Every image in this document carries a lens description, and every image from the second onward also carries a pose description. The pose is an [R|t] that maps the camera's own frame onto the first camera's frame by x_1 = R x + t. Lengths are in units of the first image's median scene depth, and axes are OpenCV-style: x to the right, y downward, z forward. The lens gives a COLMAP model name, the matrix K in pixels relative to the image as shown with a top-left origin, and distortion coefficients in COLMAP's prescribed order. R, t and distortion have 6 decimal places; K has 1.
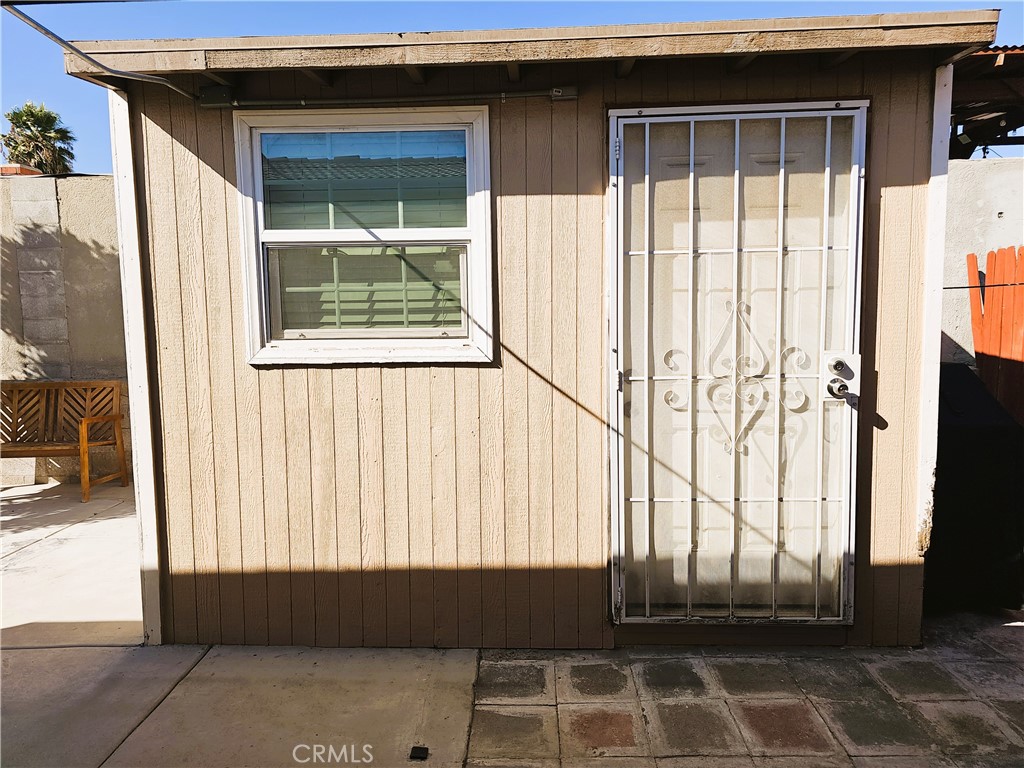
lens RADIAL K [[681.3, 0, 507.9], [0, 681.3, 382.9], [0, 0, 1]] dist [0.051111, -0.043751]
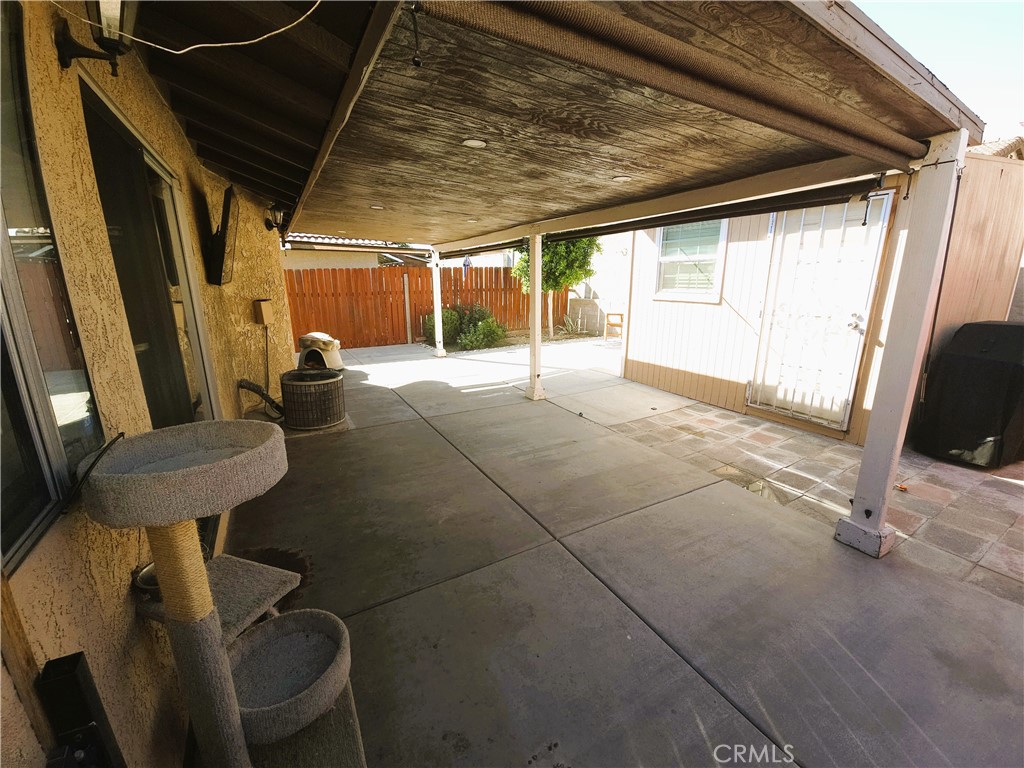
lens RADIAL K [[414.8, 0, 512.8], [0, 414.8, 384.7], [0, 0, 1]] dist [0.012612, -0.009700]
pose [[0.524898, 0.227511, -0.820196, 1.038182], [-0.073985, 0.972163, 0.222317, -0.023370], [0.847943, -0.056012, 0.527119, -0.662042]]
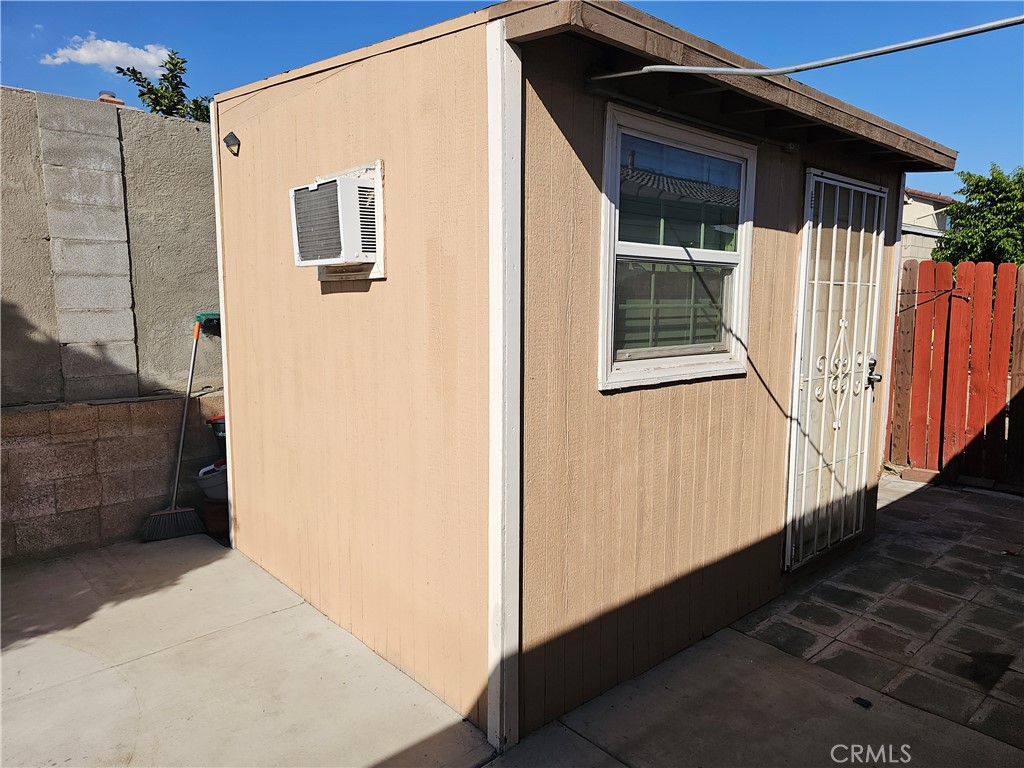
lens RADIAL K [[687.7, 0, 514.0], [0, 687.7, 388.1], [0, 0, 1]] dist [0.049901, -0.049748]
pose [[0.713180, -0.069789, 0.697498, -1.122563], [0.044160, 0.997528, 0.054656, -0.086937], [-0.699588, -0.008178, 0.714499, 0.455674]]
